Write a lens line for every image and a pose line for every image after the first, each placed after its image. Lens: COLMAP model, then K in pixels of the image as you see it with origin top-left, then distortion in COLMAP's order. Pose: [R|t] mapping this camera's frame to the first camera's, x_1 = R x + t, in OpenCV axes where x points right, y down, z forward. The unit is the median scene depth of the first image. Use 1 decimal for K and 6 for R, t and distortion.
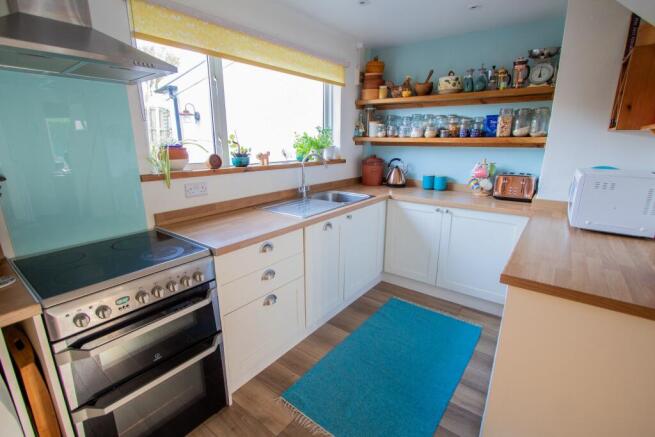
lens RADIAL K [[304.3, 0, 329.3], [0, 304.3, 217.7], [0, 0, 1]] dist [-0.017577, 0.000035]
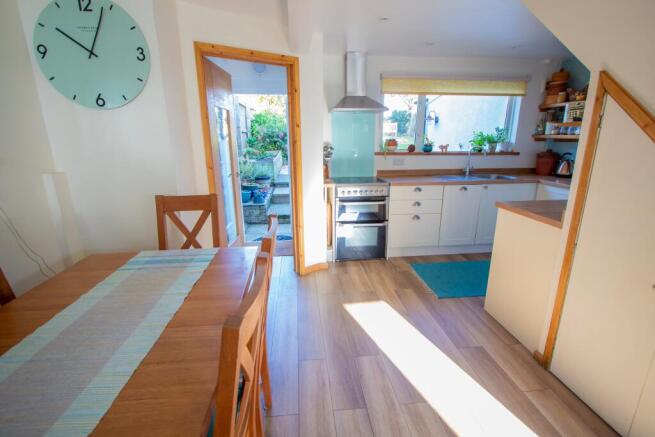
lens RADIAL K [[304.3, 0, 329.3], [0, 304.3, 217.7], [0, 0, 1]] dist [-0.017577, 0.000035]
pose [[0.683639, 0.180990, -0.707023, 0.485865], [-0.176472, 0.981009, 0.080492, 0.125670], [0.708164, 0.069742, 0.702595, -0.471667]]
